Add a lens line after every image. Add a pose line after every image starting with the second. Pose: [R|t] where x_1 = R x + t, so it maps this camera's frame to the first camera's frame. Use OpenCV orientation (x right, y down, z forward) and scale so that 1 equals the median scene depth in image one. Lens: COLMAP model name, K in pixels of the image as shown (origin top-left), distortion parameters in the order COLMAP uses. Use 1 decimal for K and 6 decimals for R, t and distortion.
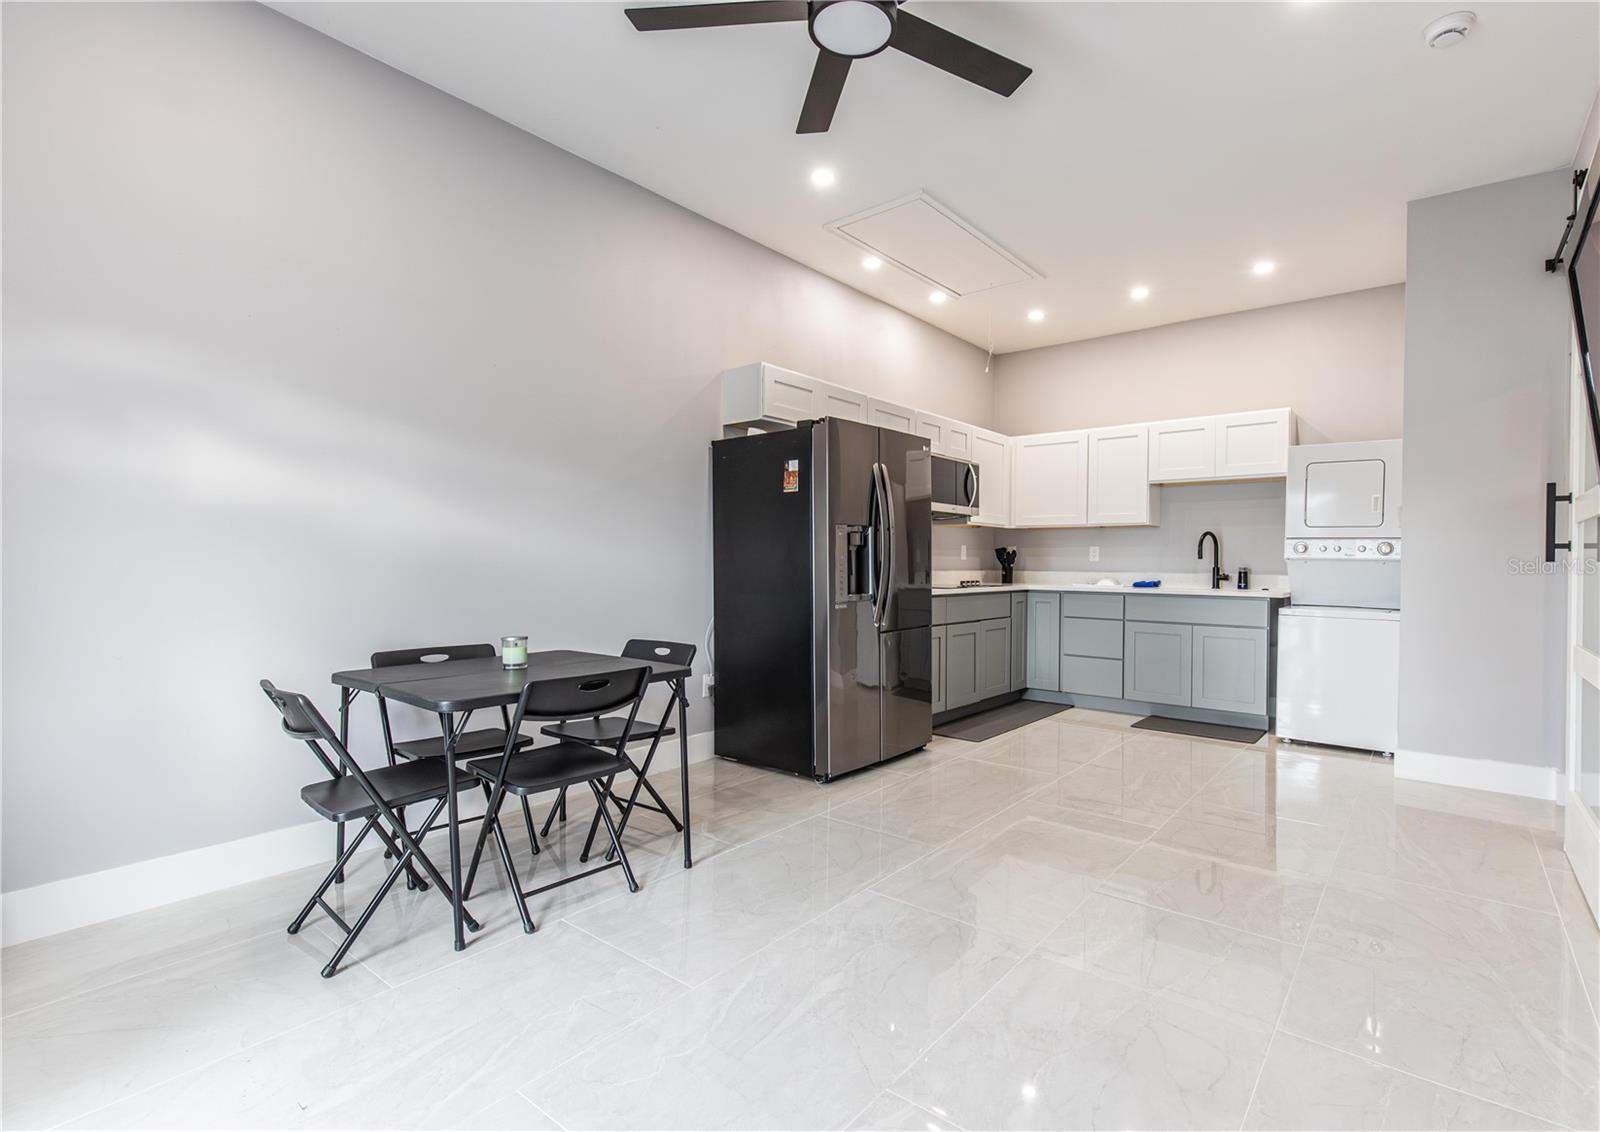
lens RADIAL K [[767.9, 0, 802.1], [0, 767.9, 578.4], [0, 0, 1]] dist [-0.019940, 0.000493]
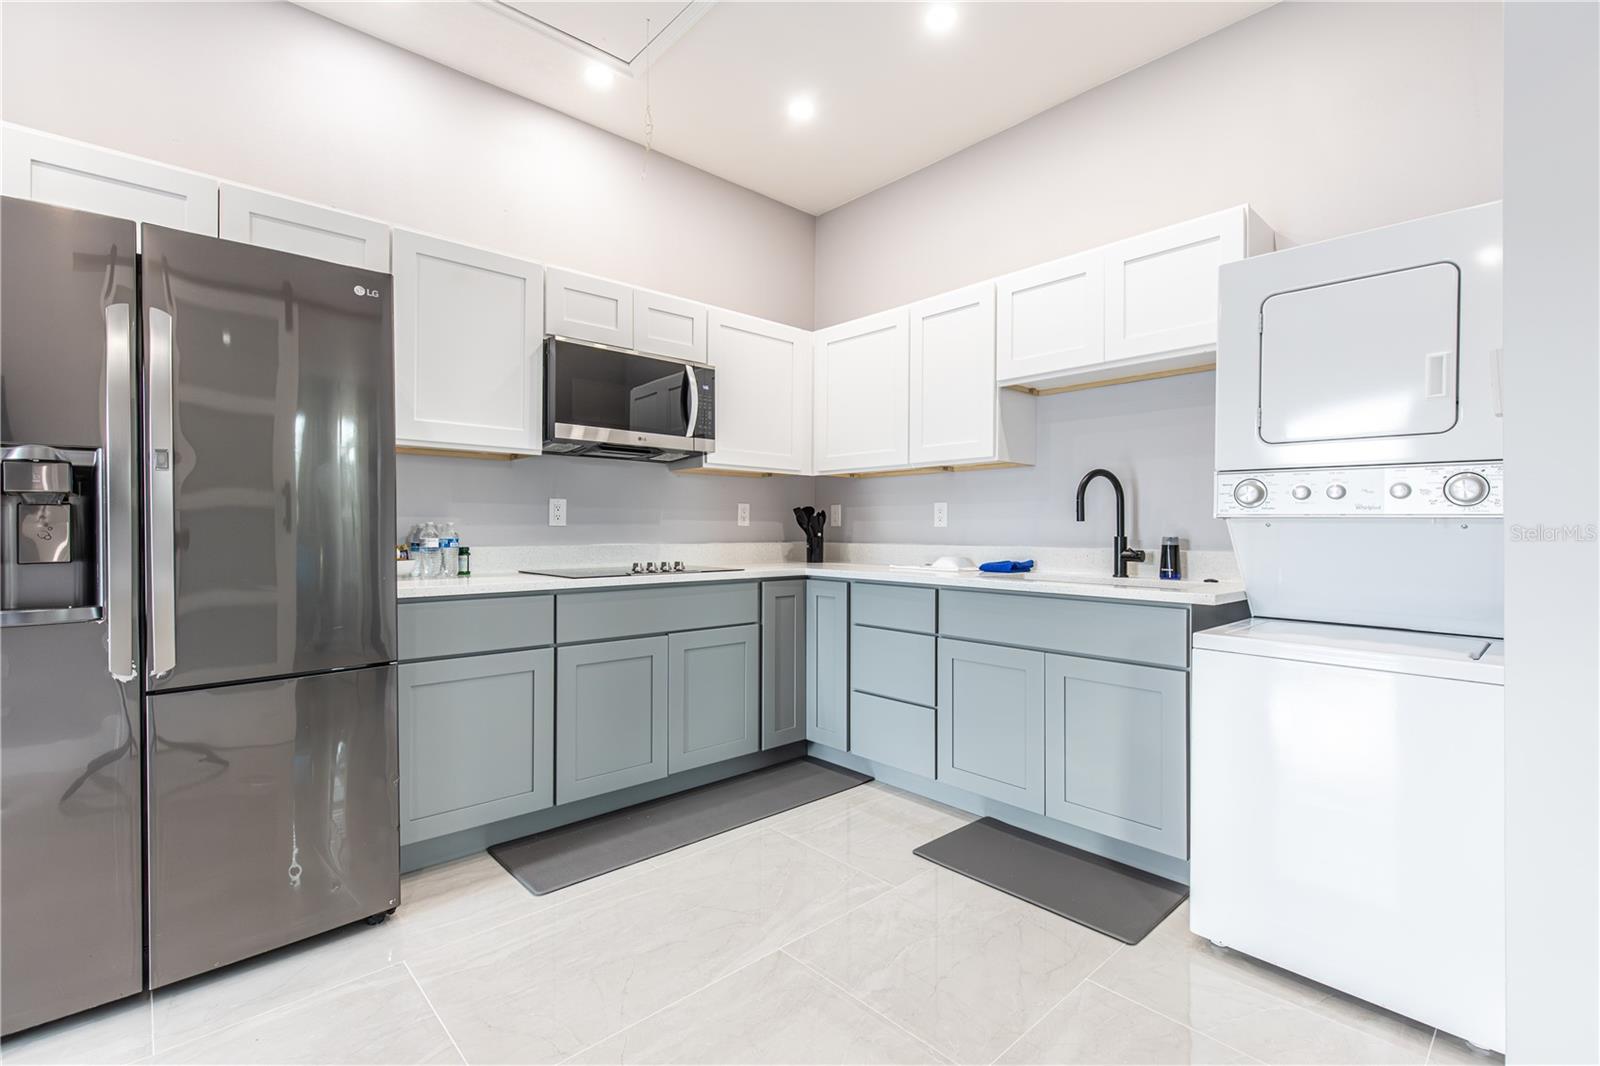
lens RADIAL K [[721.9, 0, 796.2], [0, 721.9, 523.1], [0, 0, 1]] dist [0.018860, -0.000052]
pose [[0.989277, -0.007904, -0.145839, 0.392415], [0.003557, 0.999542, -0.030043, -0.009501], [0.146009, 0.029202, 0.988852, 0.470748]]
